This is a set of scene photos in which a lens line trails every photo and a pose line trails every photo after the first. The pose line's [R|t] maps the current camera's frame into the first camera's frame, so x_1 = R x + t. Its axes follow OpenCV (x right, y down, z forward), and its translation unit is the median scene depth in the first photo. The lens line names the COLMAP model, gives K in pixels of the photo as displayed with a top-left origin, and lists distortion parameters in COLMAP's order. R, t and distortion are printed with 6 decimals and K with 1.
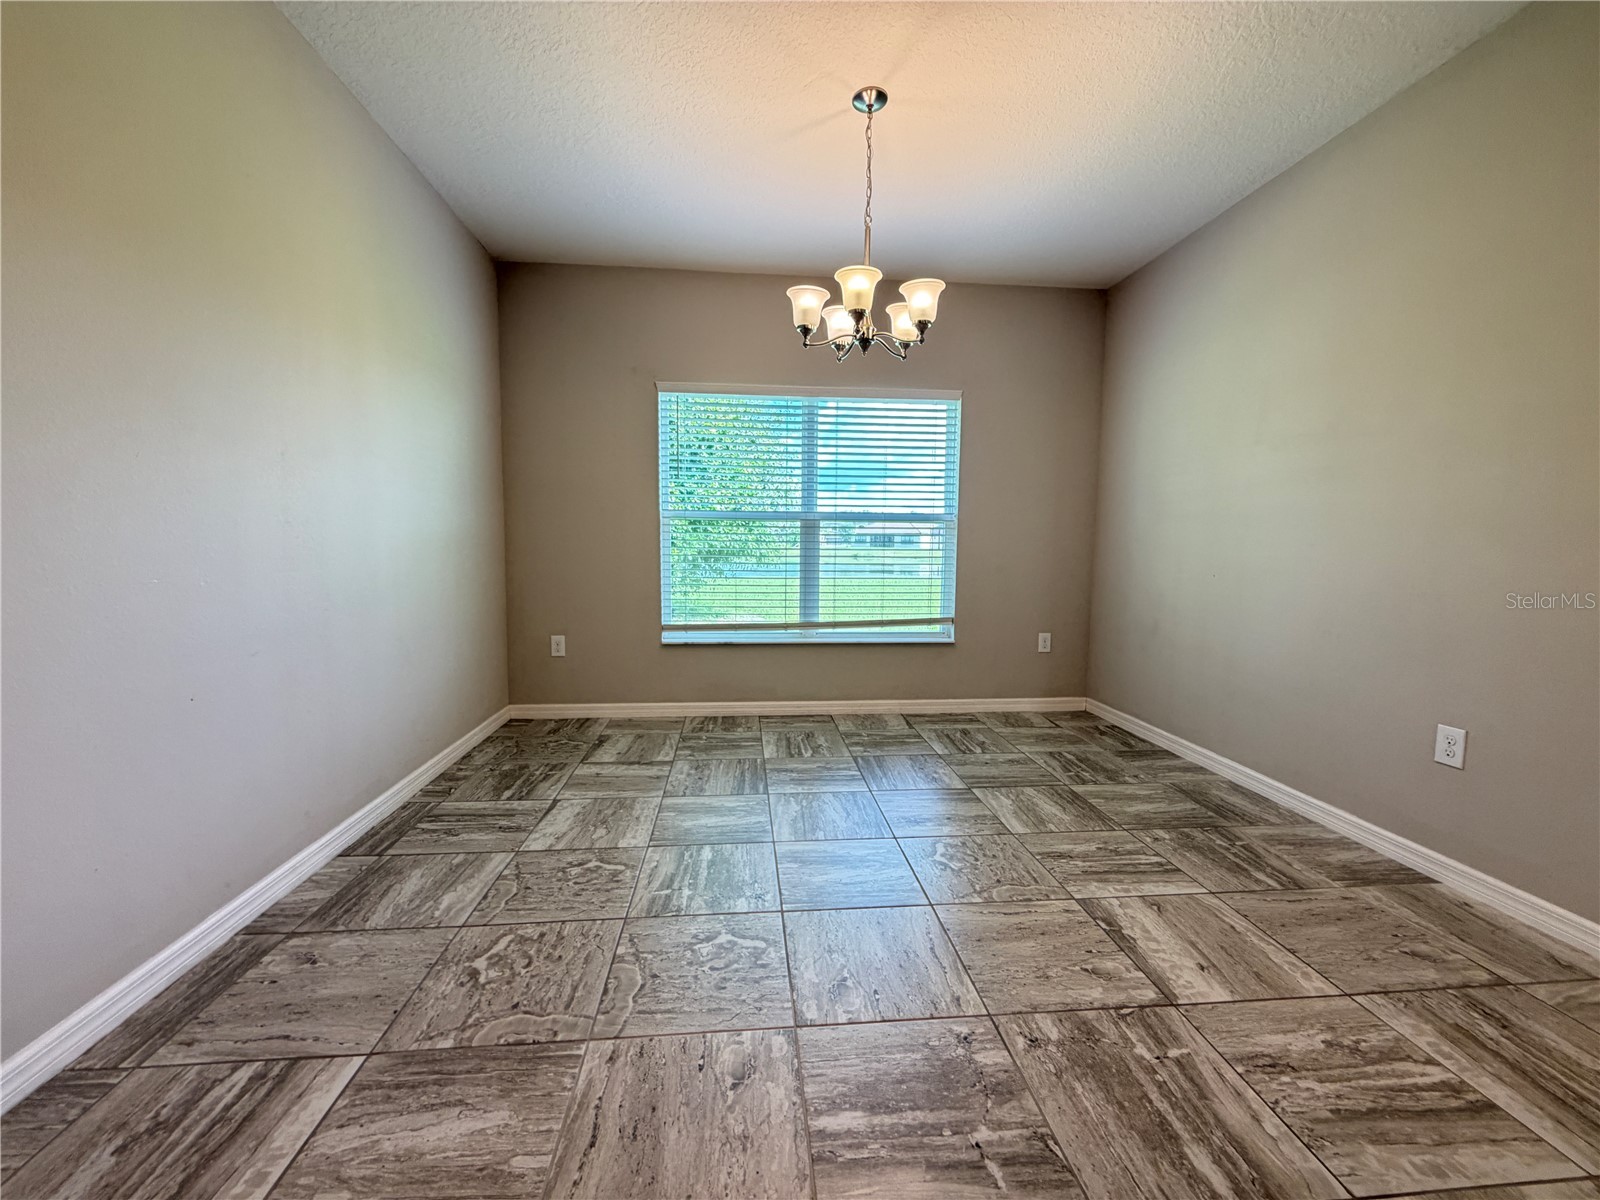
lens RADIAL K [[638.7, 0, 798.4], [0, 638.7, 598.0], [0, 0, 1]] dist [-0.000516, 0.000256]
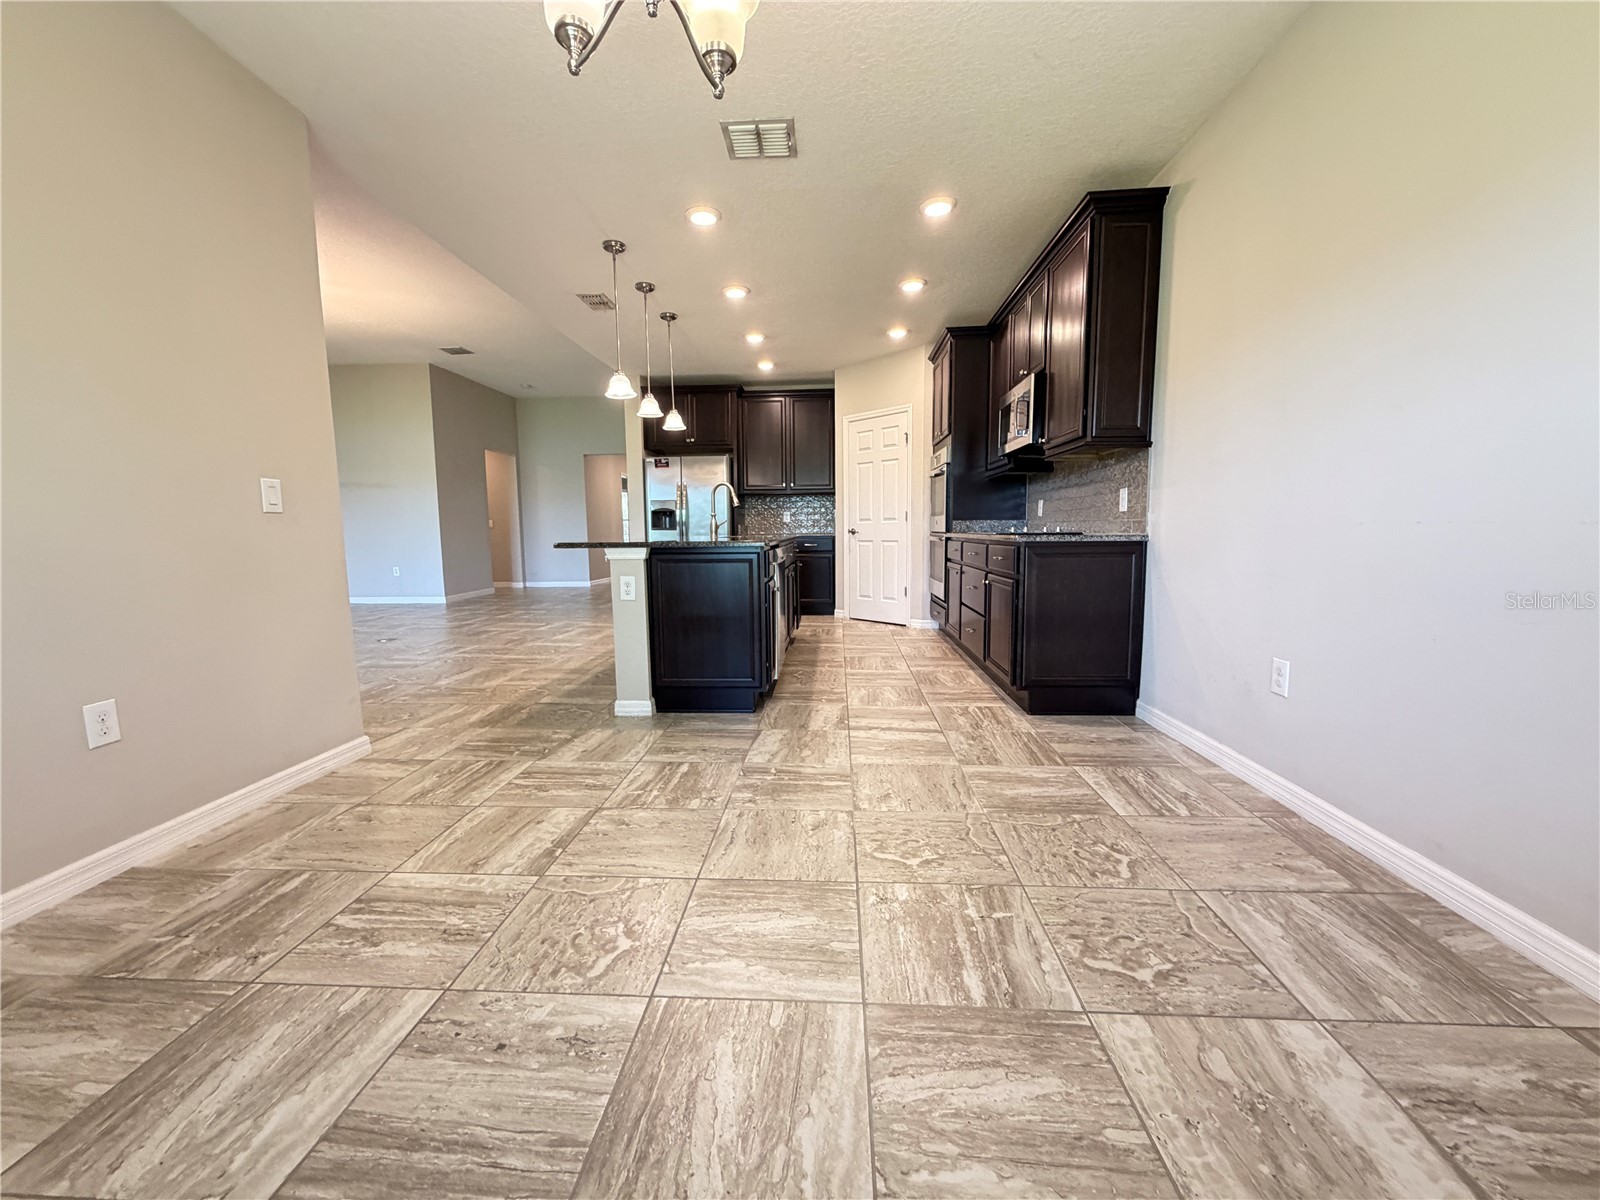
lens RADIAL K [[638.7, 0, 798.4], [0, 638.7, 598.0], [0, 0, 1]] dist [-0.000516, 0.000256]
pose [[-0.988359, -0.014843, 0.151415, -0.081143], [0.015074, 0.980779, 0.194540, -0.113763], [-0.151392, 0.194557, -0.969138, 1.964028]]
